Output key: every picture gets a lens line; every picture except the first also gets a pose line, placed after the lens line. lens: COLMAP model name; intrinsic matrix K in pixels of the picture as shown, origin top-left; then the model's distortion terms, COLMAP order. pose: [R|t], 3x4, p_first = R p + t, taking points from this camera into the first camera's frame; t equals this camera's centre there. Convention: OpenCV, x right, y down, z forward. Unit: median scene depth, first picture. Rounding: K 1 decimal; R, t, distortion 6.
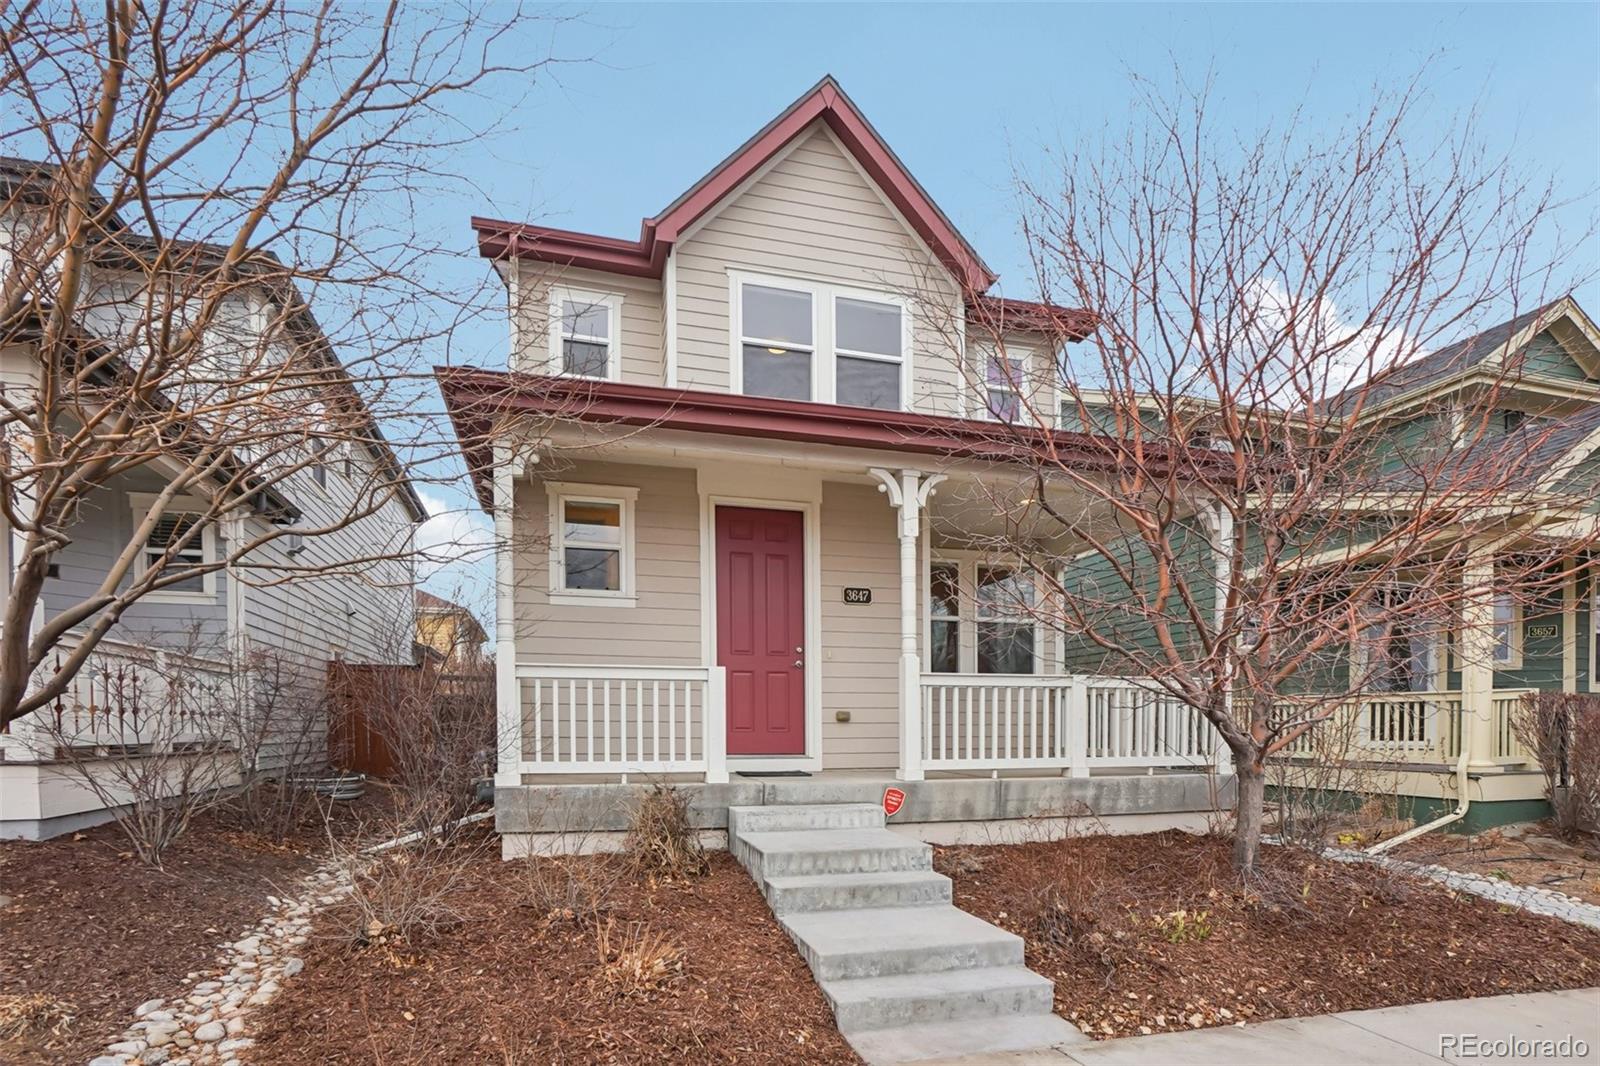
lens RADIAL K [[763.1, 0, 795.2], [0, 763.1, 534.4], [0, 0, 1]] dist [-0.057468, 0.024688]
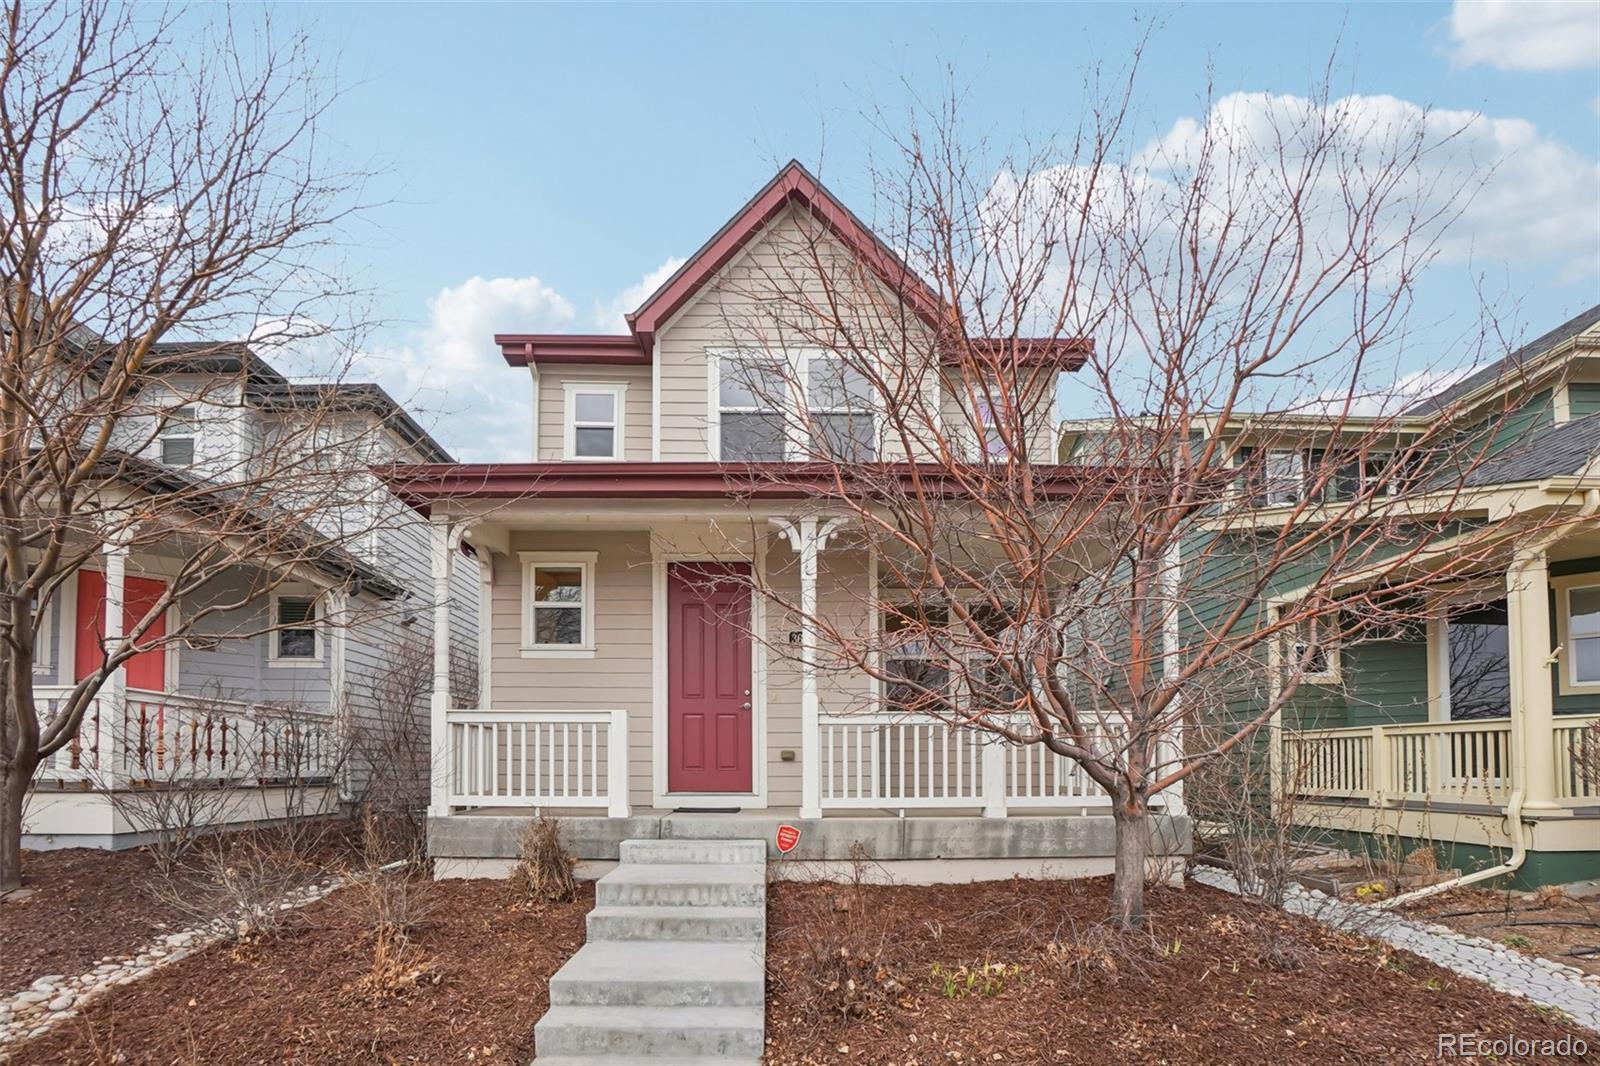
lens RADIAL K [[706.1, 0, 785.5], [0, 706.1, 558.5], [0, 0, 1]] dist [-0.057787, 0.015794]
pose [[0.971466, -0.071242, -0.226228, 0.339188], [0.061977, 0.996932, -0.047808, 0.017860], [0.228940, 0.032423, 0.972900, 0.058997]]
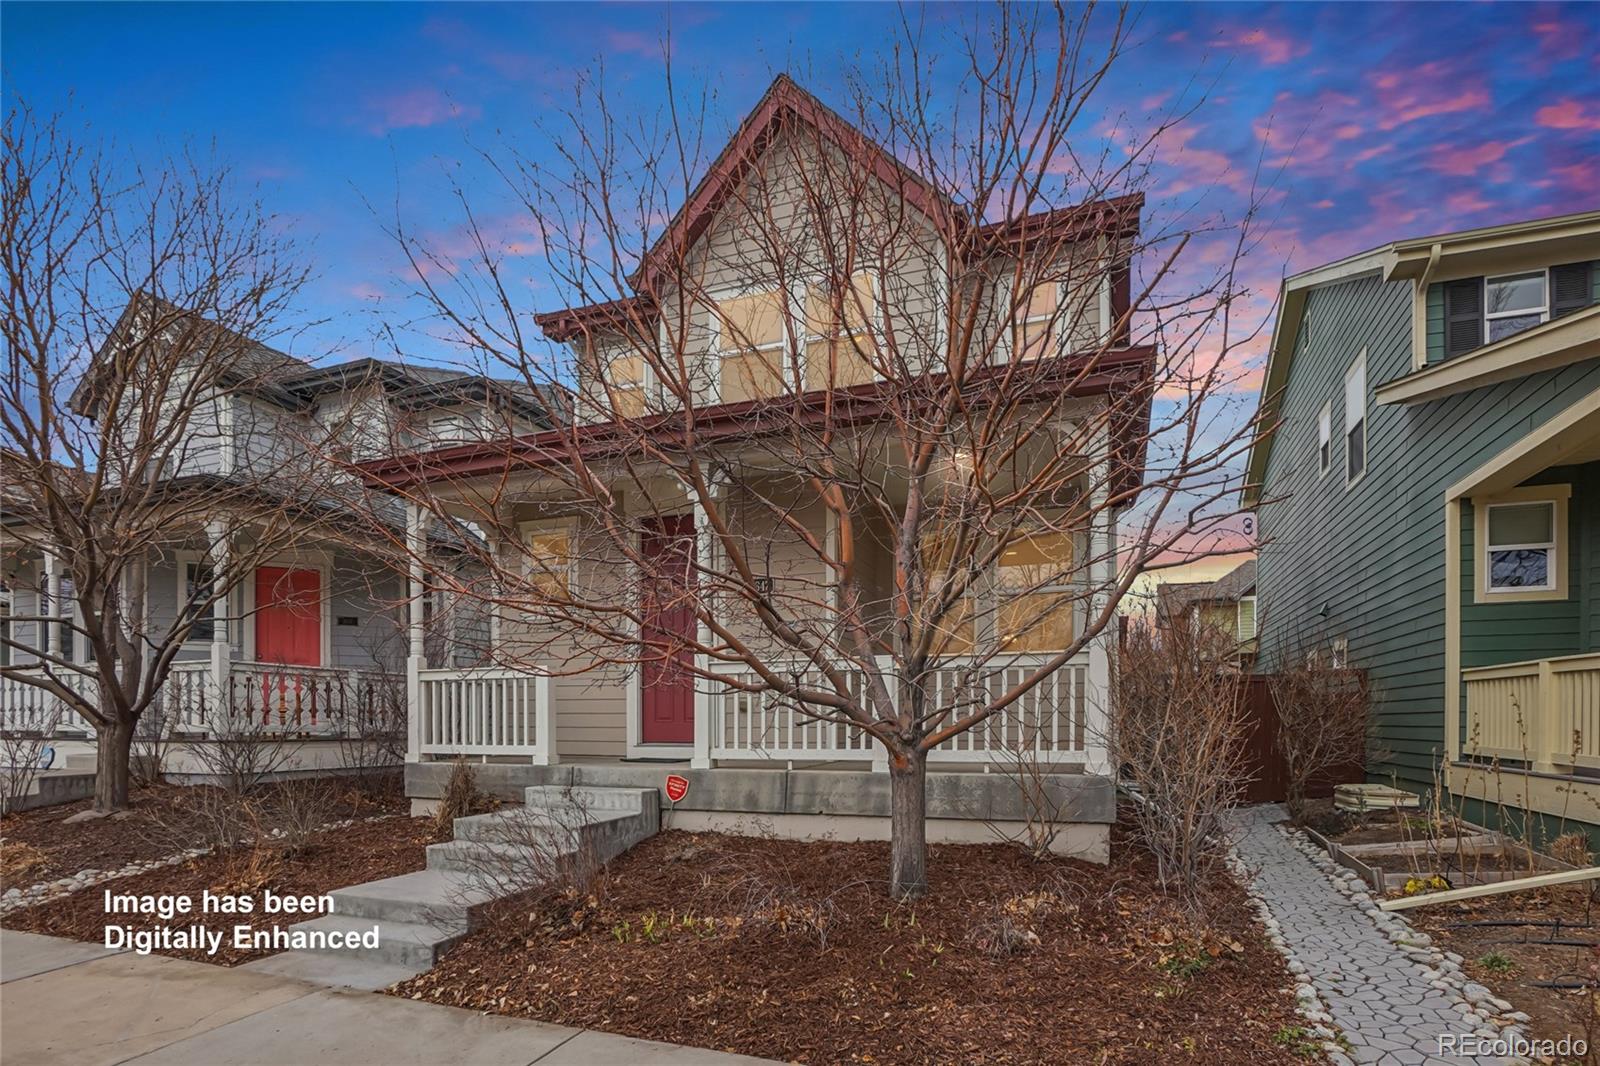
lens RADIAL K [[778.5, 0, 803.8], [0, 778.5, 519.7], [0, 0, 1]] dist [-0.029004, 0.000391]
pose [[0.830374, -0.144921, -0.538031, 0.829160], [0.144786, 0.988536, -0.042810, 0.054470], [0.538067, -0.042352, 0.841837, 0.196501]]
